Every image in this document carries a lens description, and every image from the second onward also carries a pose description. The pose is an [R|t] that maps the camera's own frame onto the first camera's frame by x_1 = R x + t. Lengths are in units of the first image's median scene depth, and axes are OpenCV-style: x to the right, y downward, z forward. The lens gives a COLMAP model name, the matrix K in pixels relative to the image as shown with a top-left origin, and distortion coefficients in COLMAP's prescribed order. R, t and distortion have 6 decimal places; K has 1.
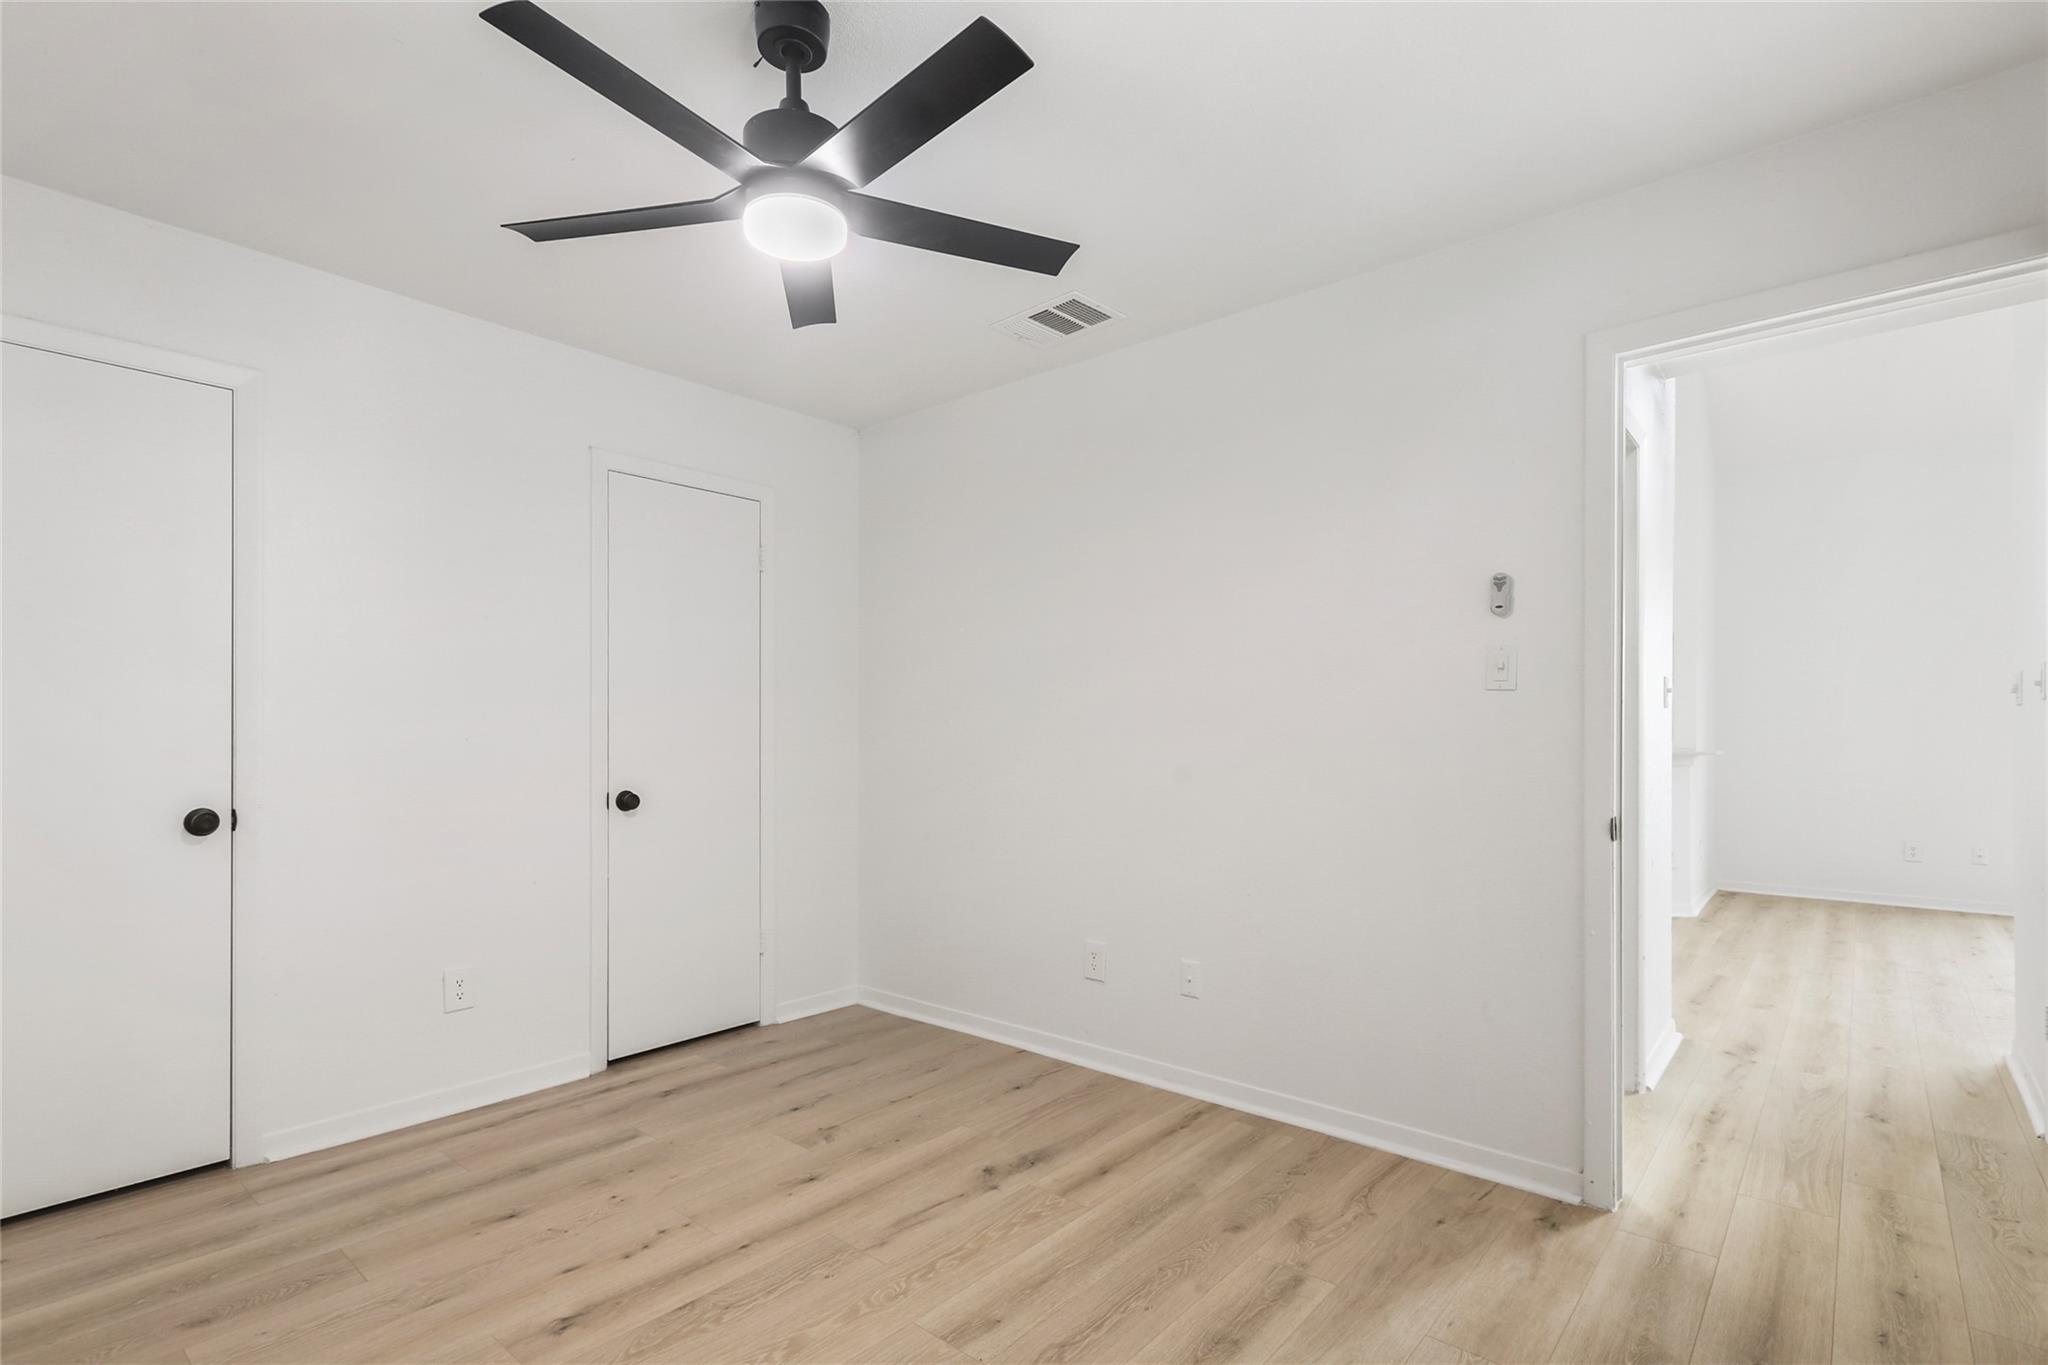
lens RADIAL K [[969.6, 0, 1030.0], [0, 969.6, 729.9], [0, 0, 1]] dist [0.001039, -0.000082]
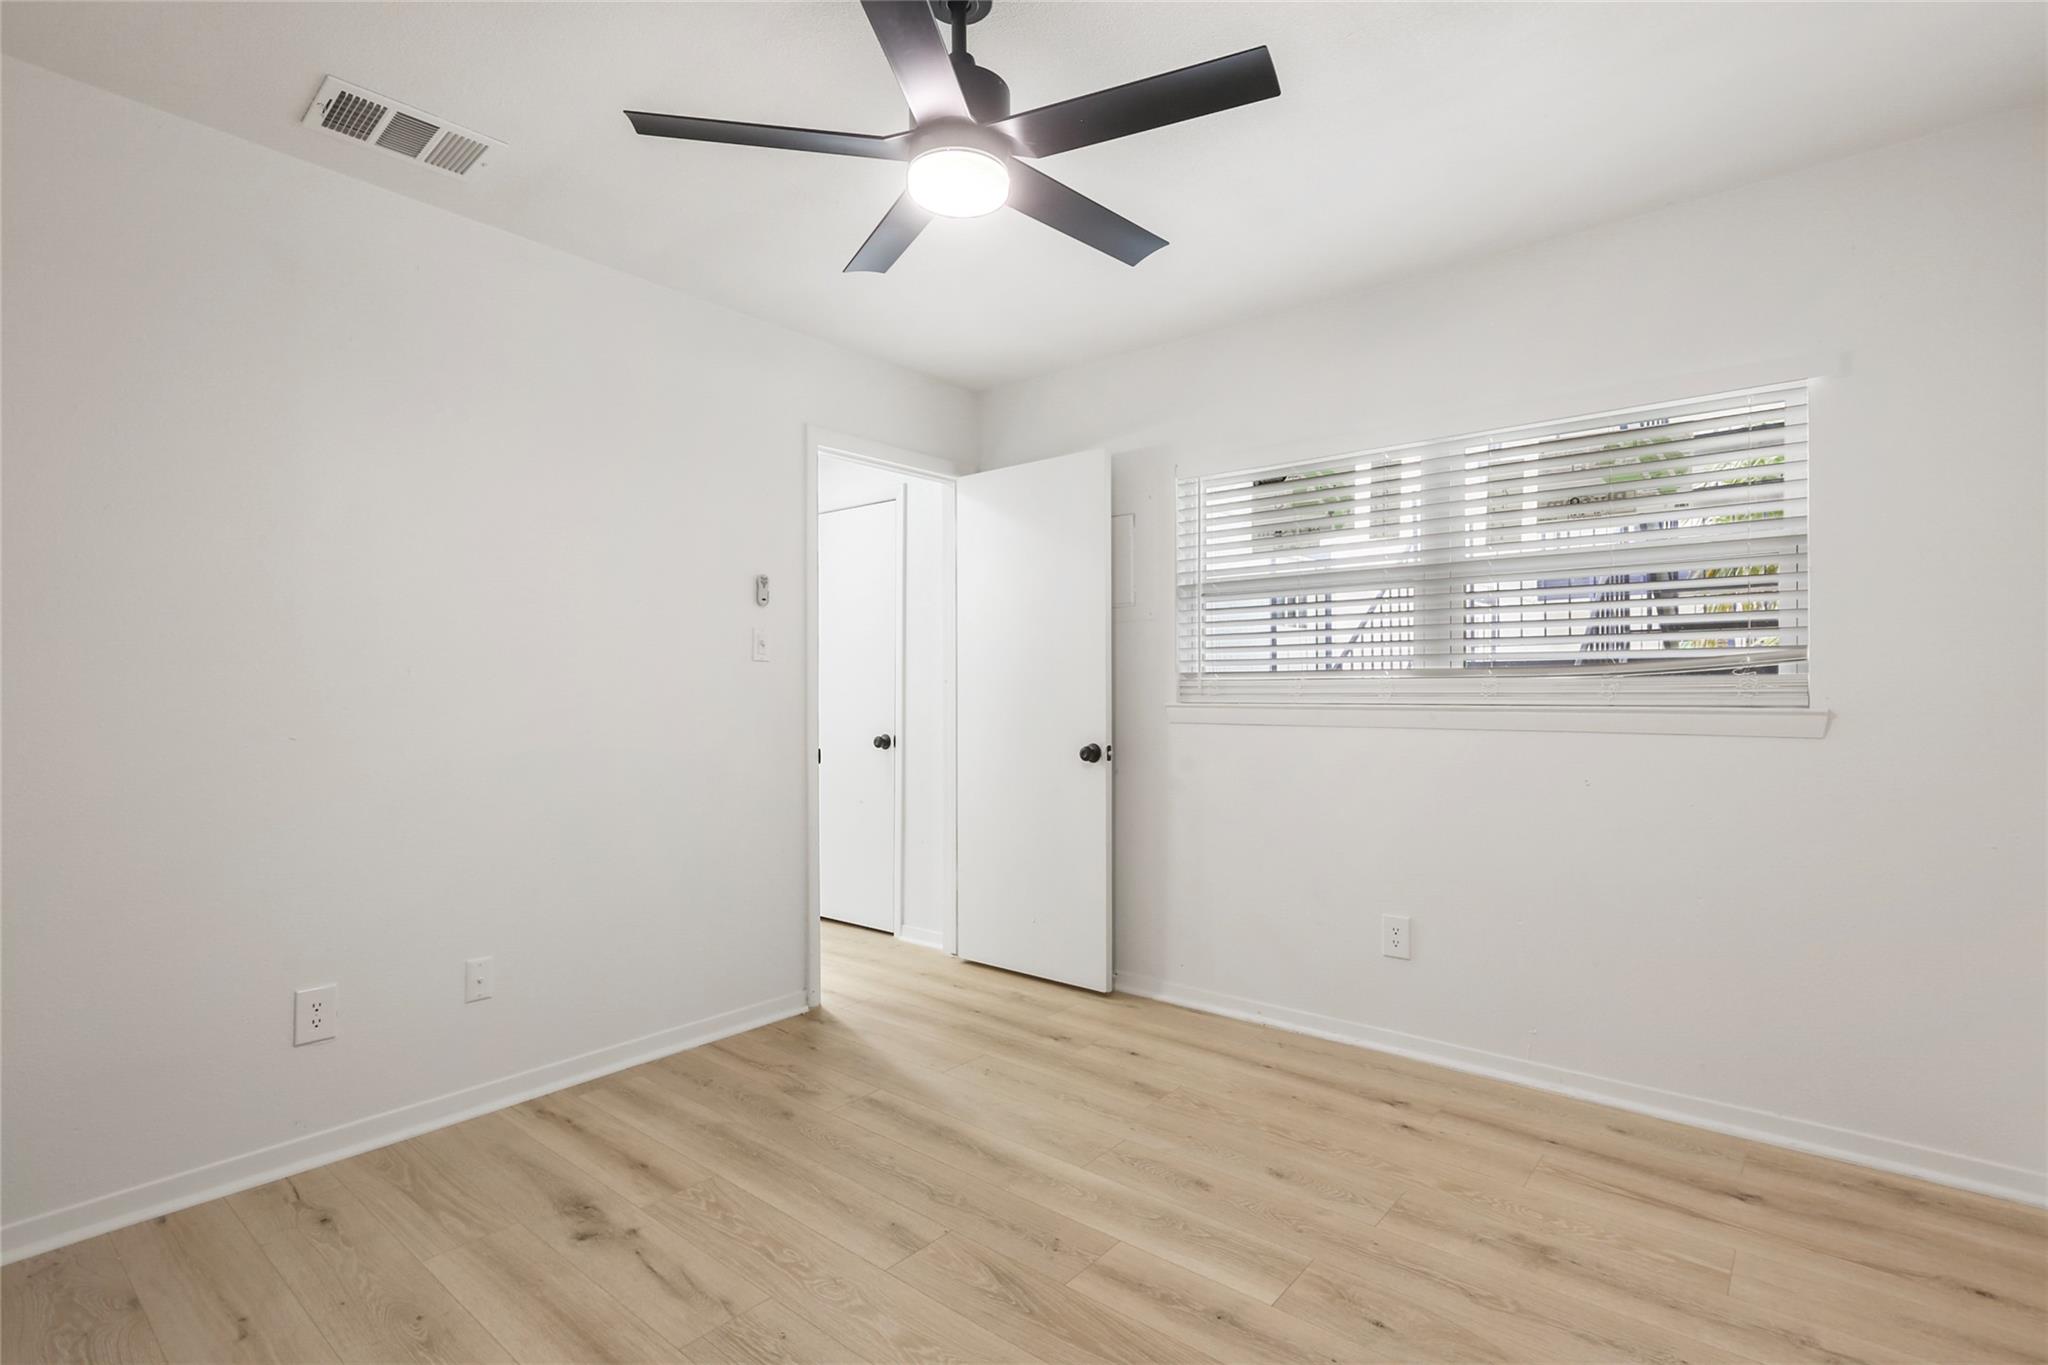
lens RADIAL K [[961.0, 0, 1012.6], [0, 961.0, 684.7], [0, 0, 1]] dist [0.002171, -0.000141]
pose [[-0.004329, 0.009316, 0.999947, -0.844514], [0.001645, 0.999955, -0.009309, 0.005995], [-0.999989, 0.001605, -0.004344, 0.648674]]
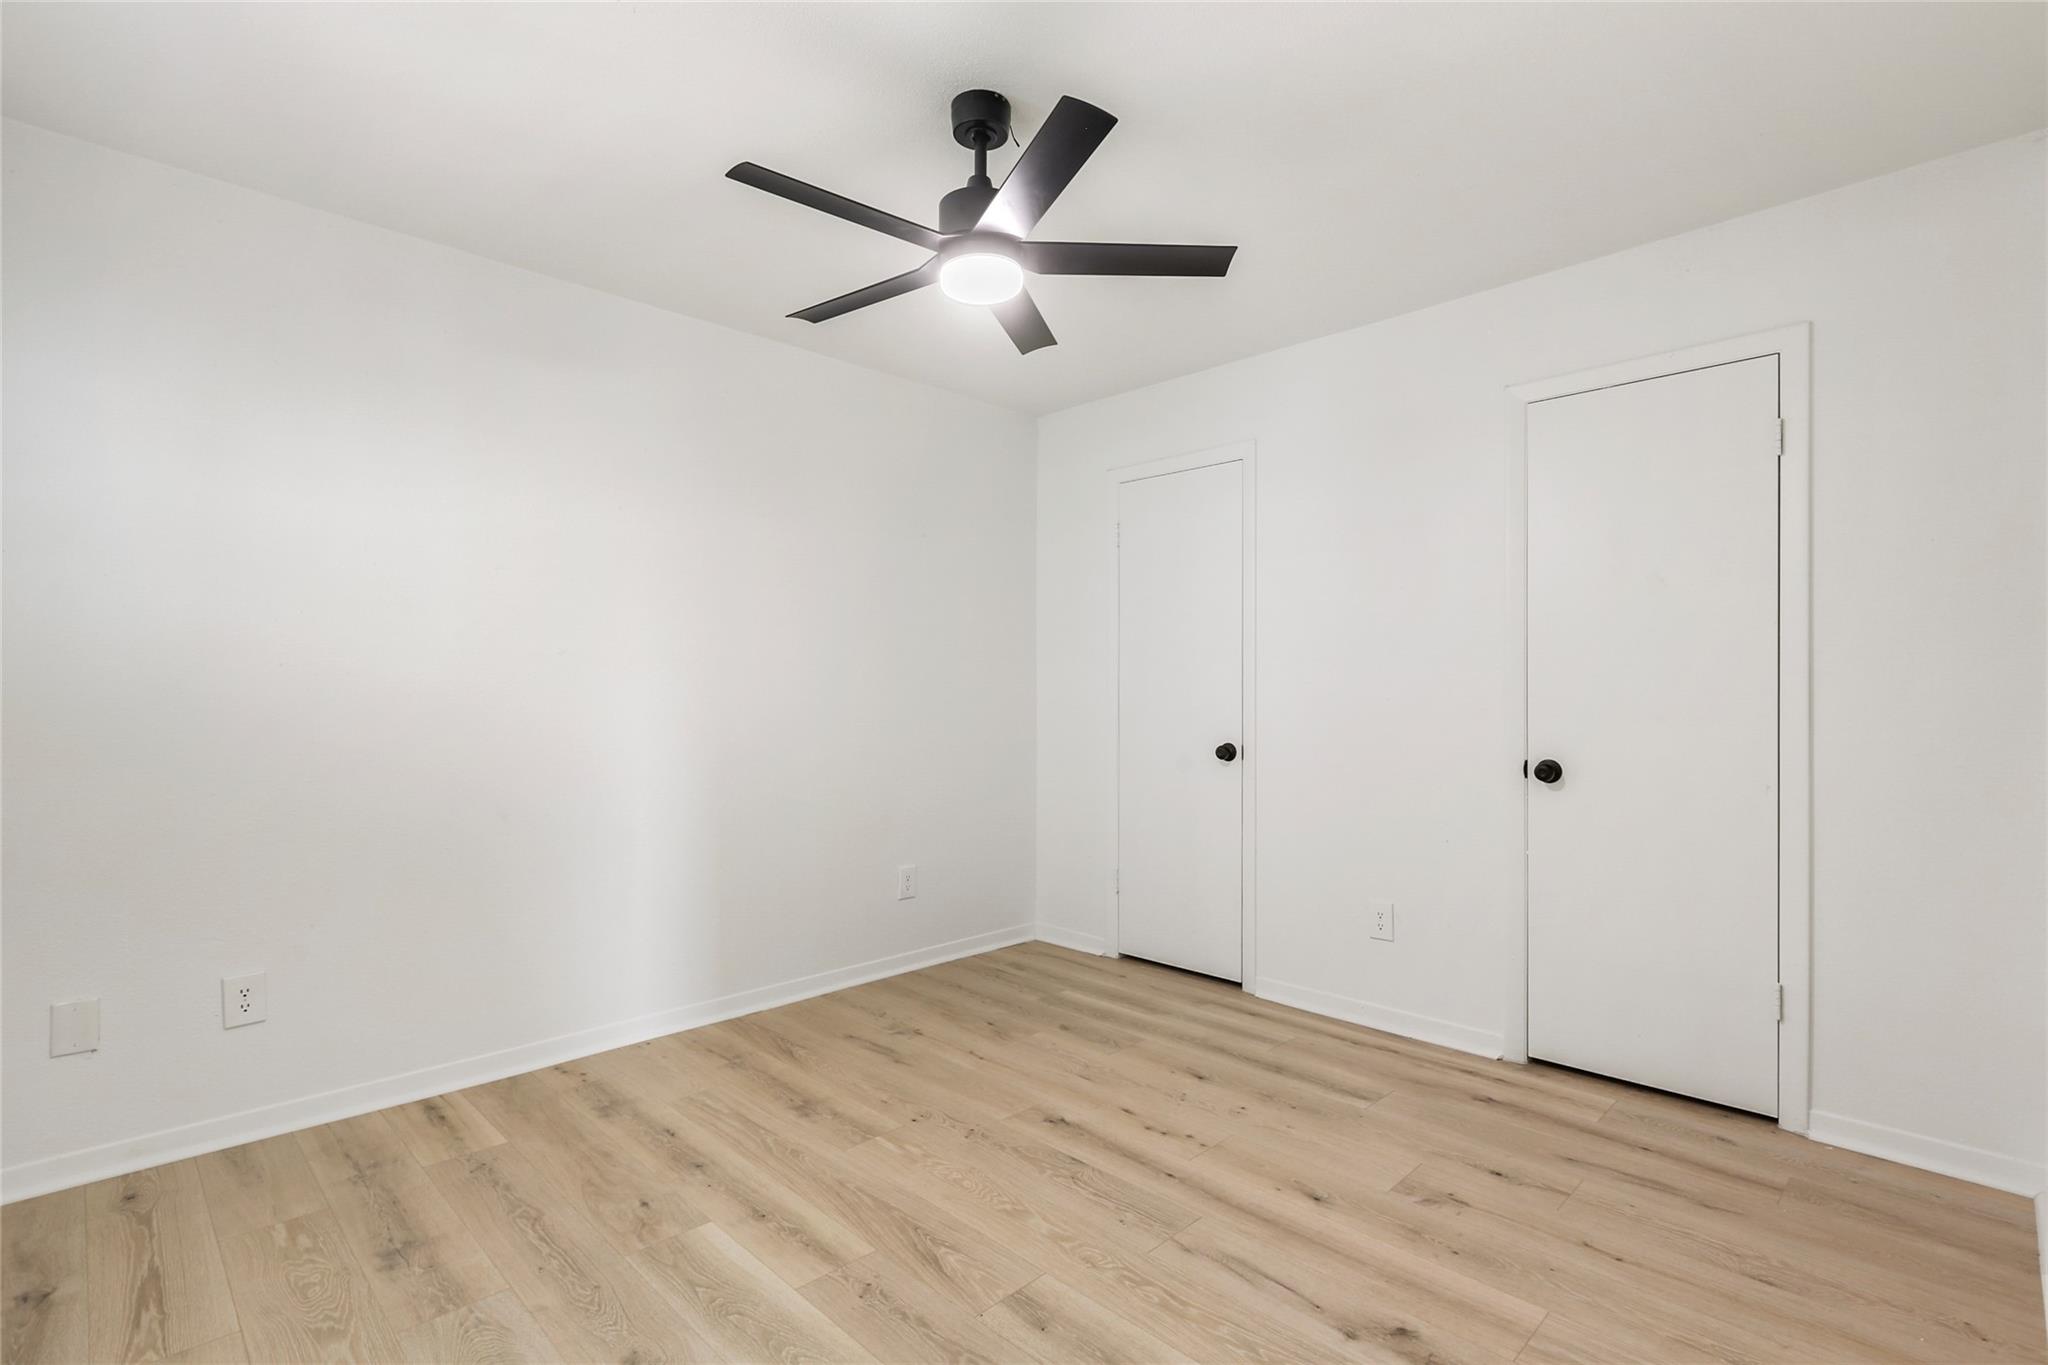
lens RADIAL K [[961.0, 0, 1012.6], [0, 961.0, 684.7], [0, 0, 1]] dist [0.002171, -0.000141]
pose [[-0.089224, -0.008548, -0.995975, 0.663256], [-0.000283, 0.999963, -0.008557, 0.002572], [0.996012, -0.000481, -0.089224, 0.786776]]
